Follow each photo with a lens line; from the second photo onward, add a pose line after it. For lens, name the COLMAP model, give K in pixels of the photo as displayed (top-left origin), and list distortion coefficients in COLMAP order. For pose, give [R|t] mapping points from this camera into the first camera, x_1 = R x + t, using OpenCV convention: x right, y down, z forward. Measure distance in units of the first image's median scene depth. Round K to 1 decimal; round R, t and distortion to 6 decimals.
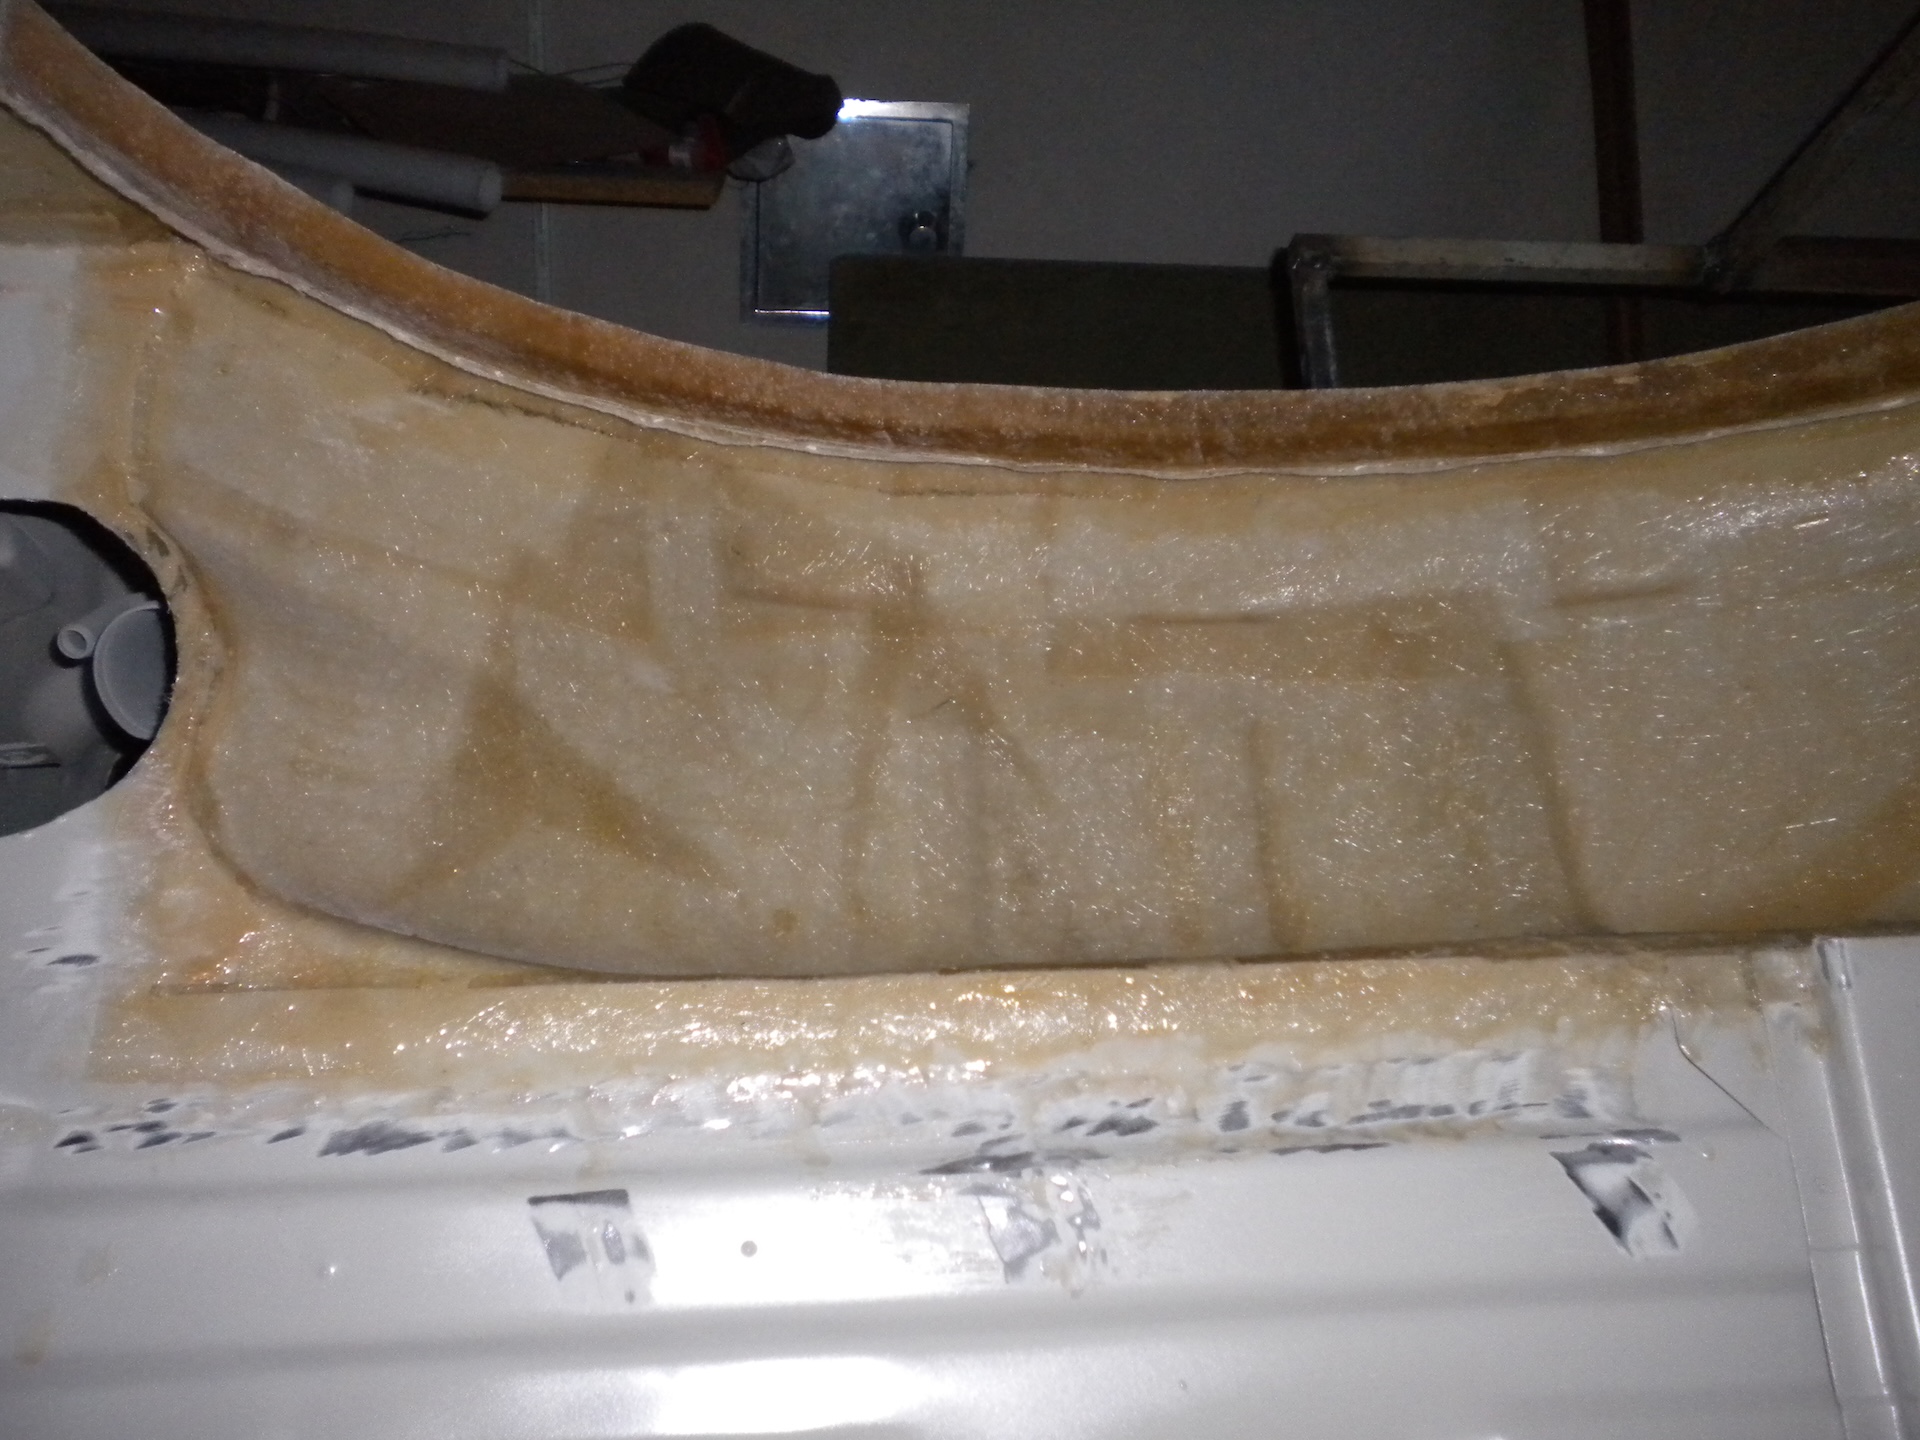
lens RADIAL K [[1997.0, 0, 959.0], [0, 1997.0, 711.2], [0, 0, 1]] dist [0.008313, 0.026931]
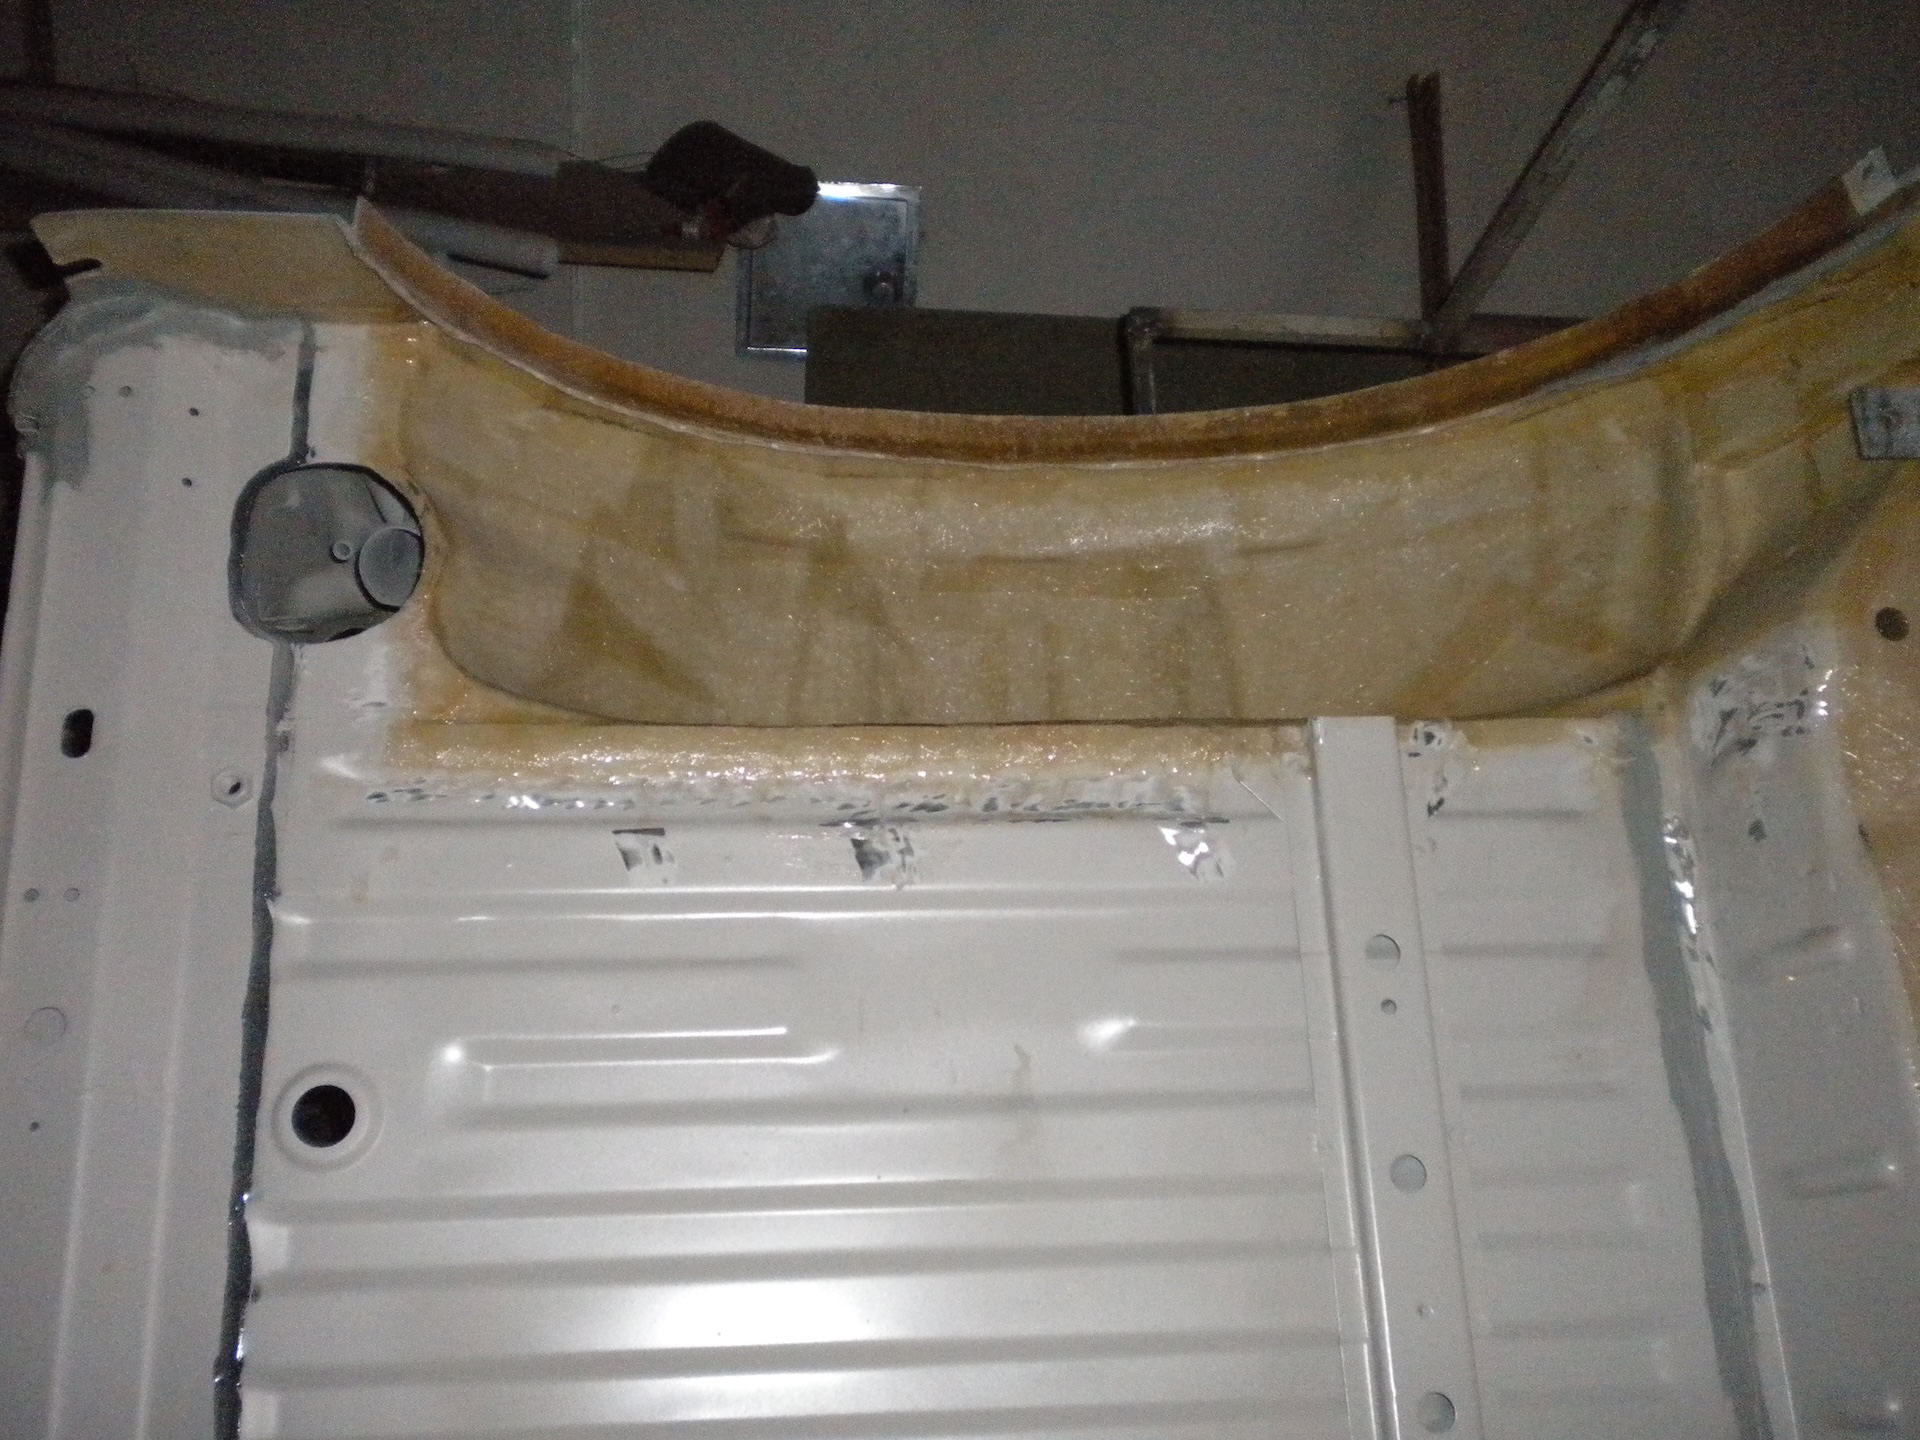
lens RADIAL K [[1997.0, 0, 959.0], [0, 1997.0, 711.2], [0, 0, 1]] dist [0.008313, 0.026931]
pose [[0.999853, 0.016681, 0.004026, 0.073582], [-0.016632, 0.999789, -0.012029, 0.102086], [-0.004225, 0.011960, 0.999920, -0.633787]]
